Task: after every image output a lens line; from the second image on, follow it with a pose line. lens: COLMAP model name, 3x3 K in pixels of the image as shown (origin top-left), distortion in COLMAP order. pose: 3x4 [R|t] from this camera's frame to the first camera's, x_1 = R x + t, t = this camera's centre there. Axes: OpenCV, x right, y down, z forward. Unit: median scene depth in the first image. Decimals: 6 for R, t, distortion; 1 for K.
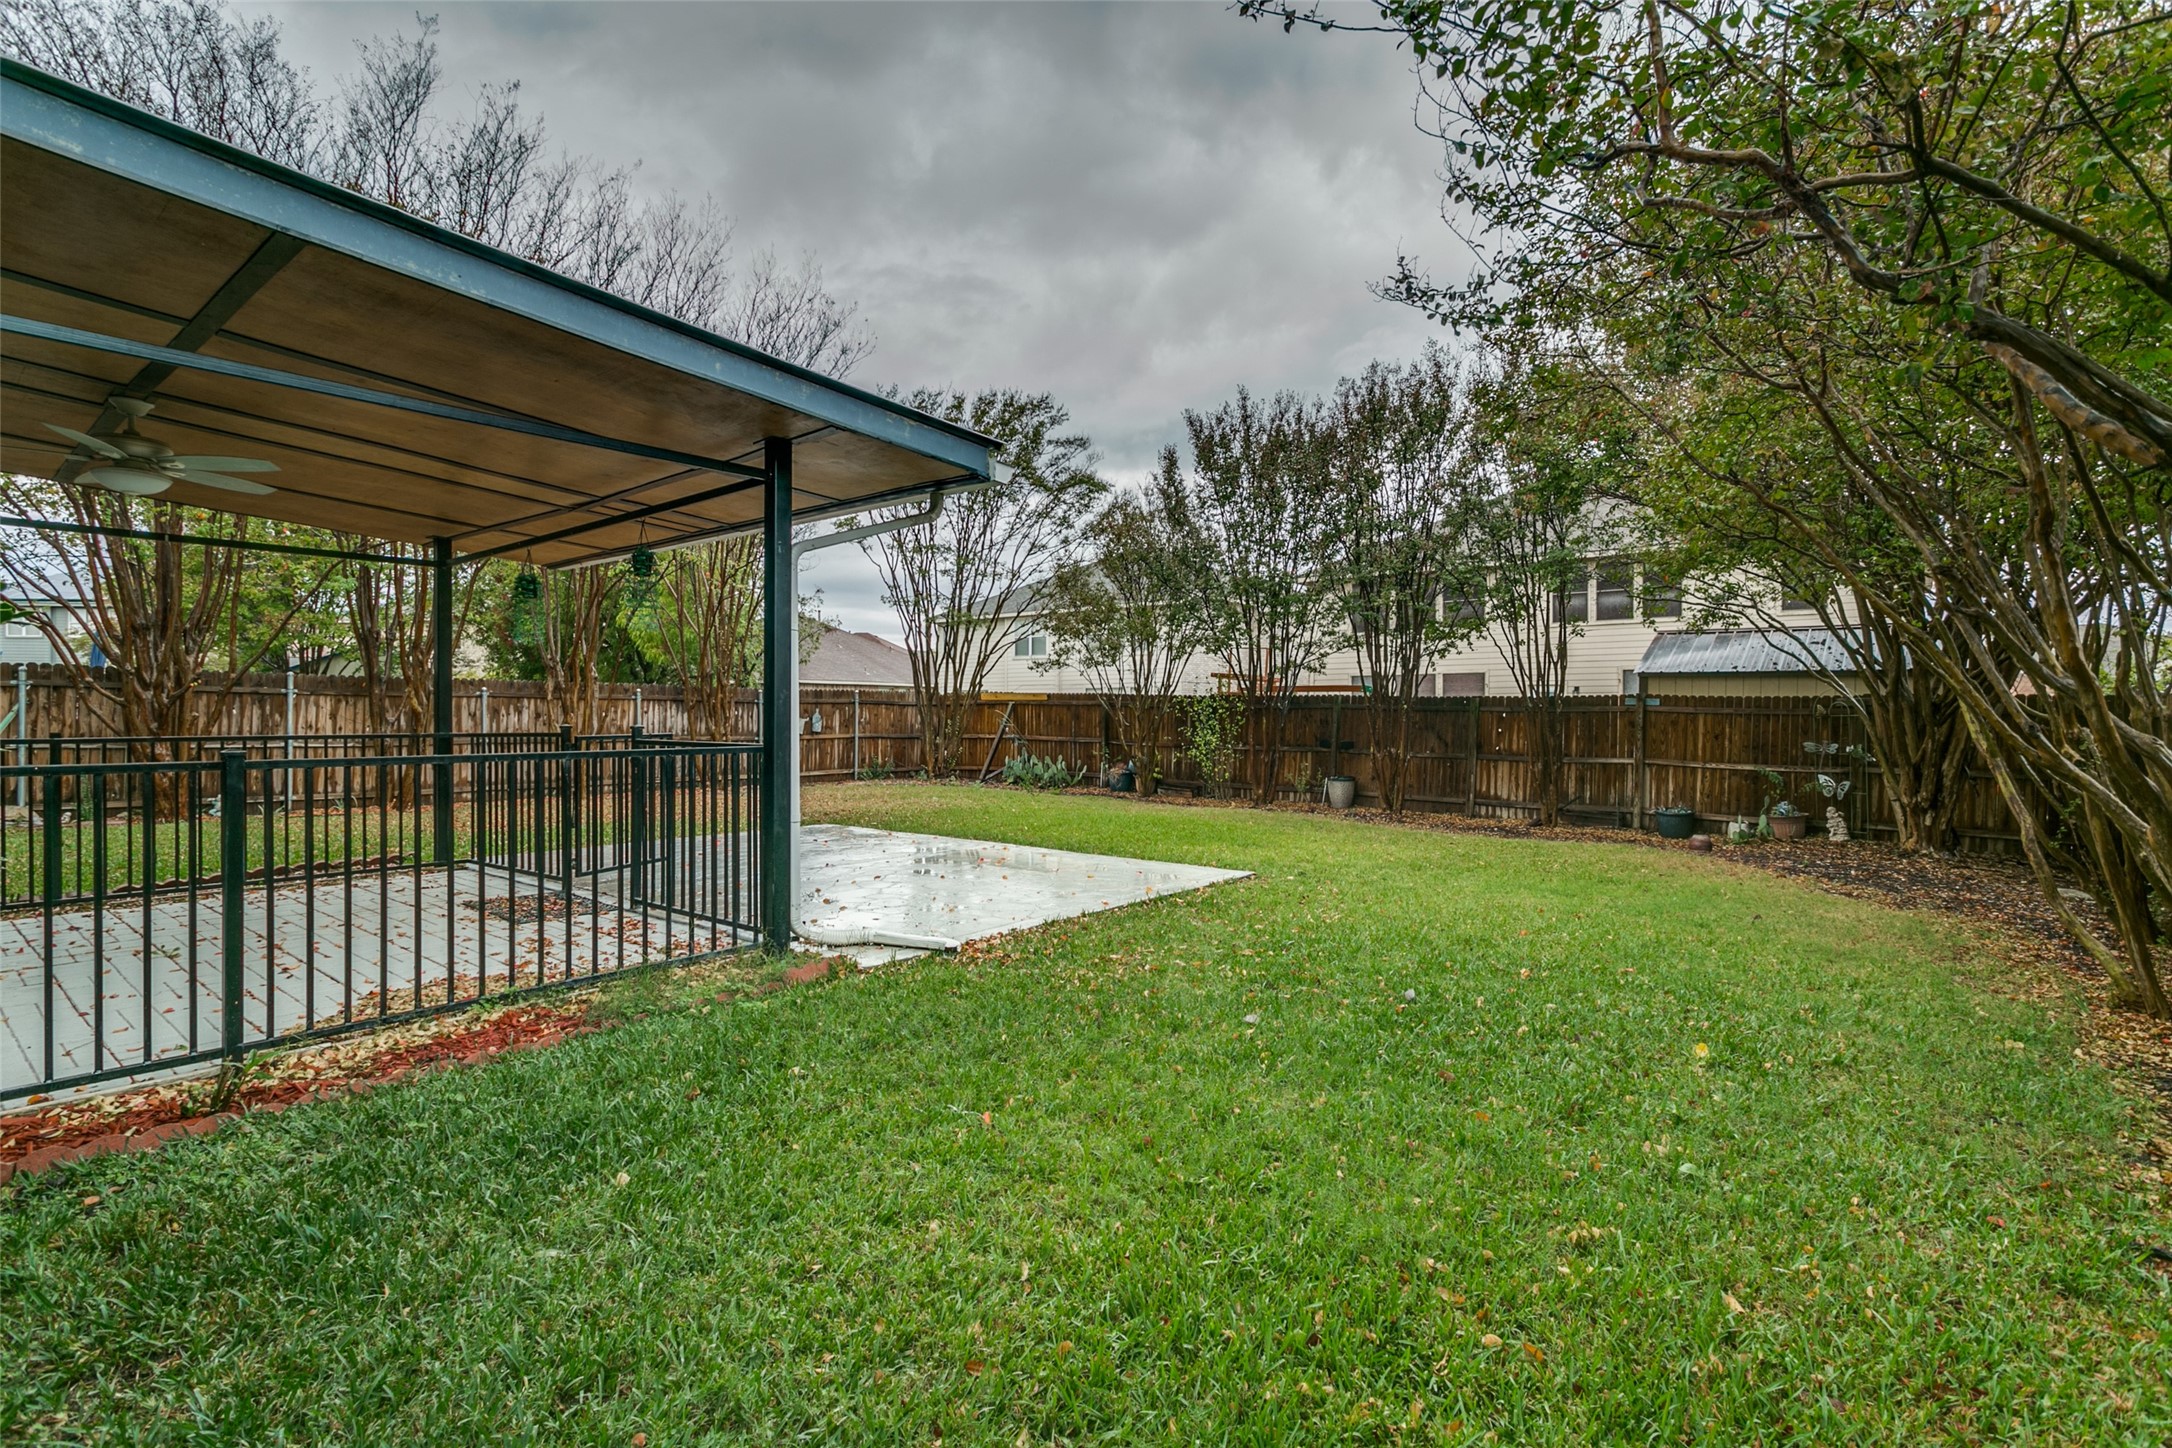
lens RADIAL K [[1005.4, 0, 1085.6], [0, 1005.4, 722.3], [0, 0, 1]] dist [0.003551, 0.000288]
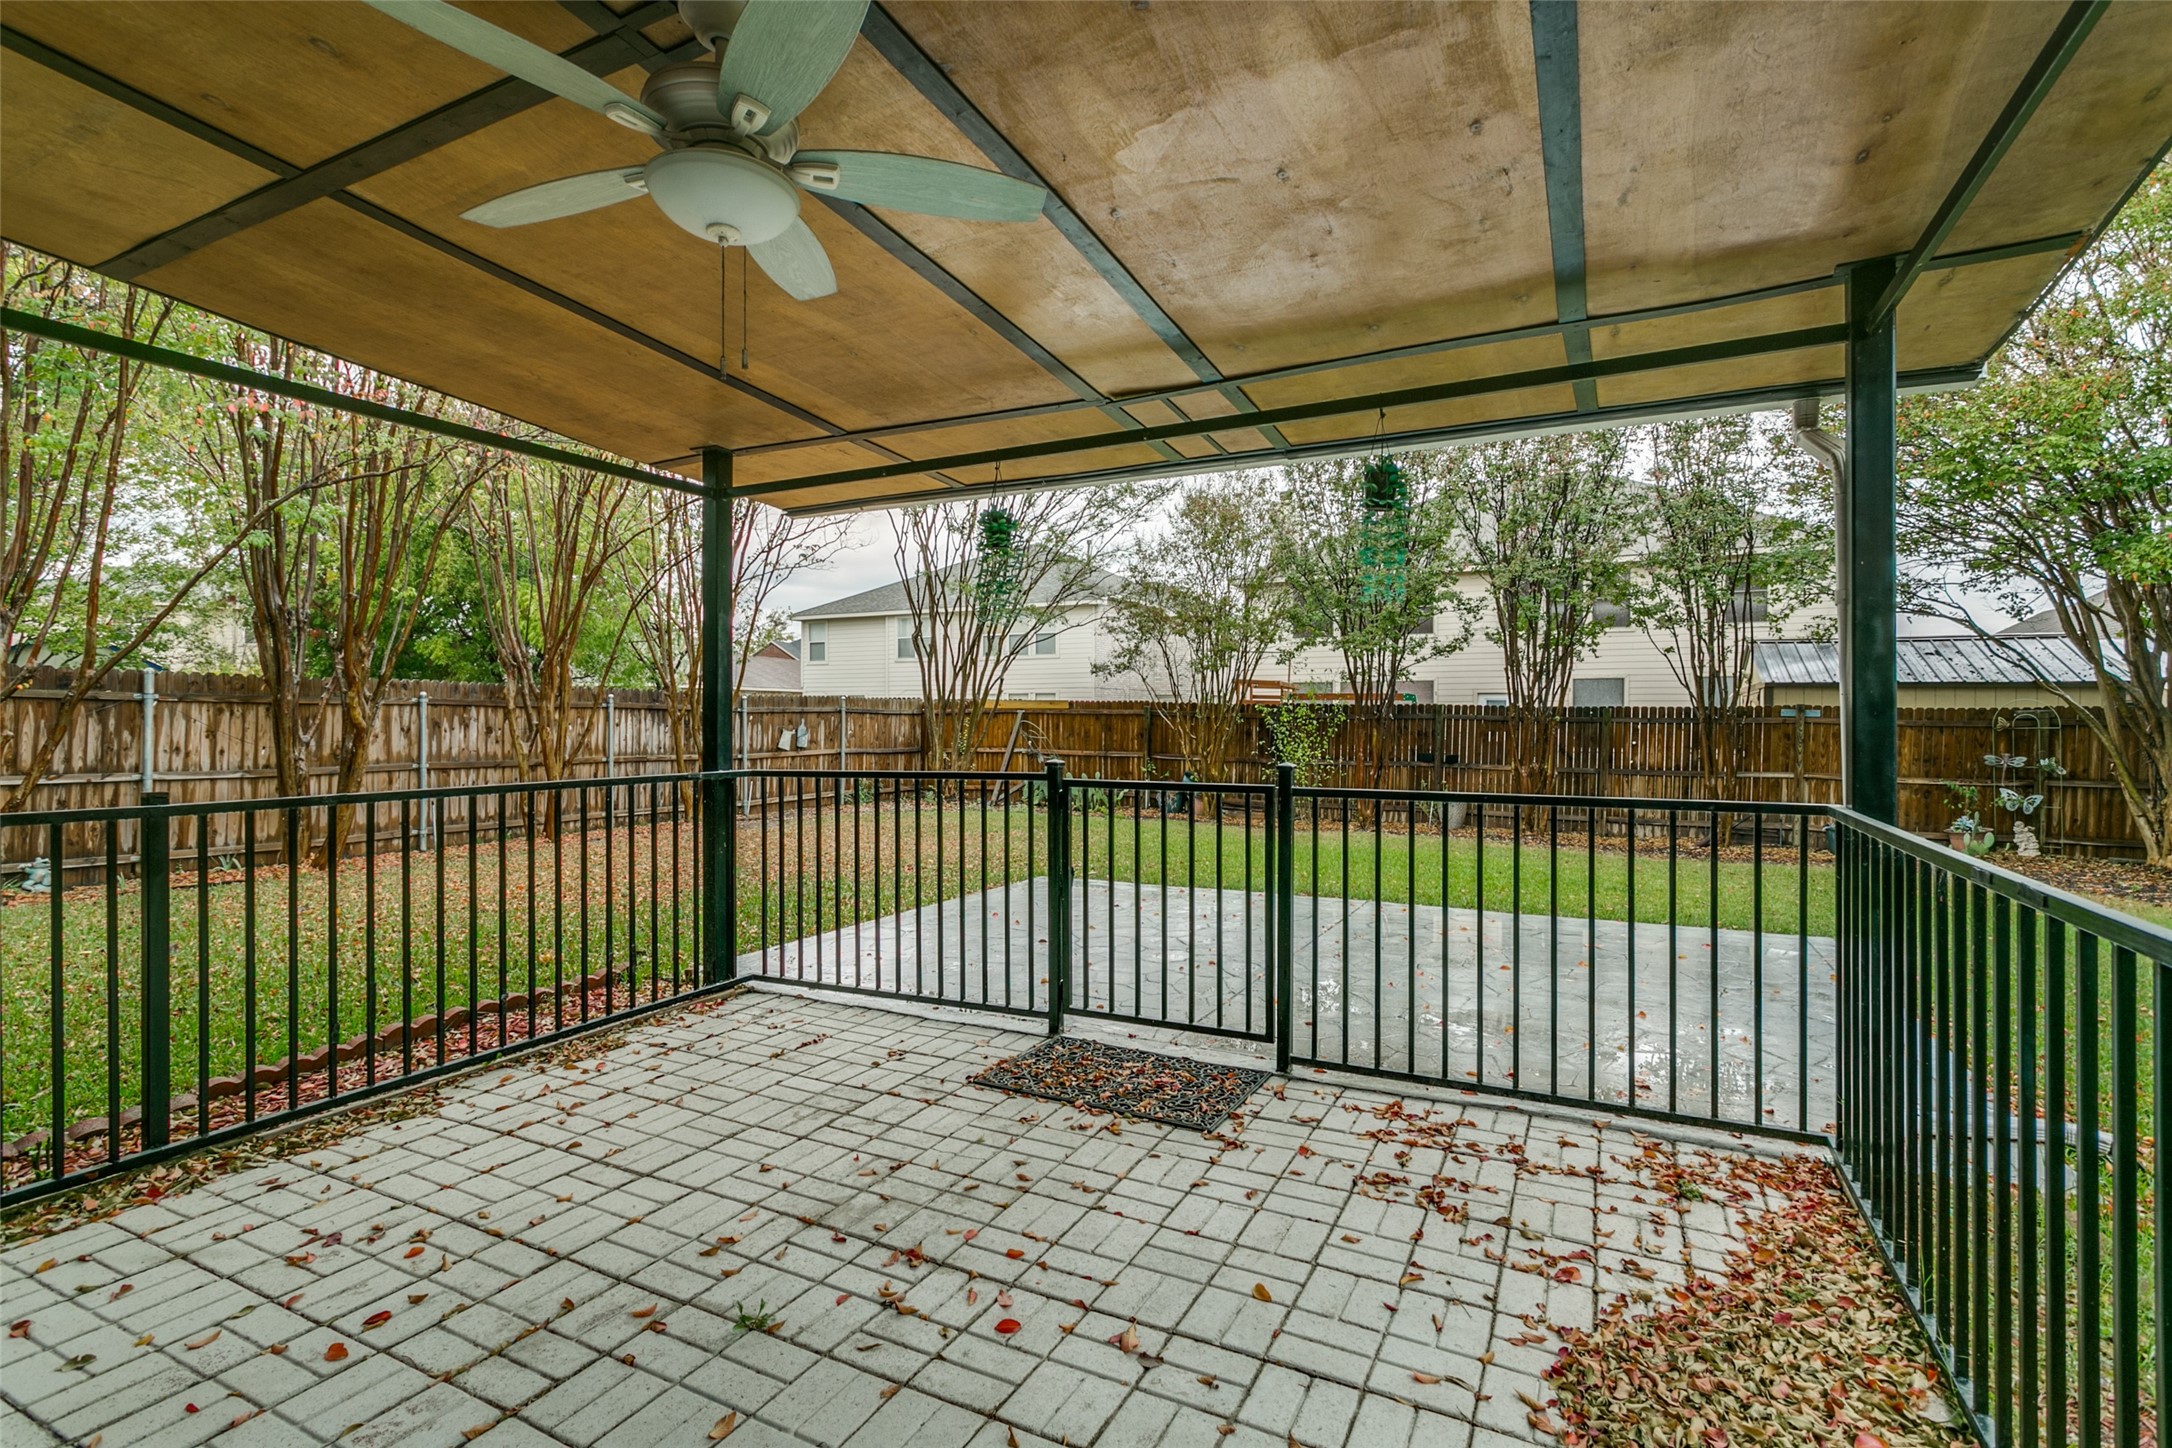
lens RADIAL K [[1005.4, 0, 1086.1], [0, 1005.4, 725.1], [0, 0, 1]] dist [0.003551, 0.000288]
pose [[0.977905, -0.001962, 0.209039, -0.316254], [0.002809, 0.999989, -0.003753, -0.007673], [-0.209029, 0.004257, 0.977900, 0.211886]]
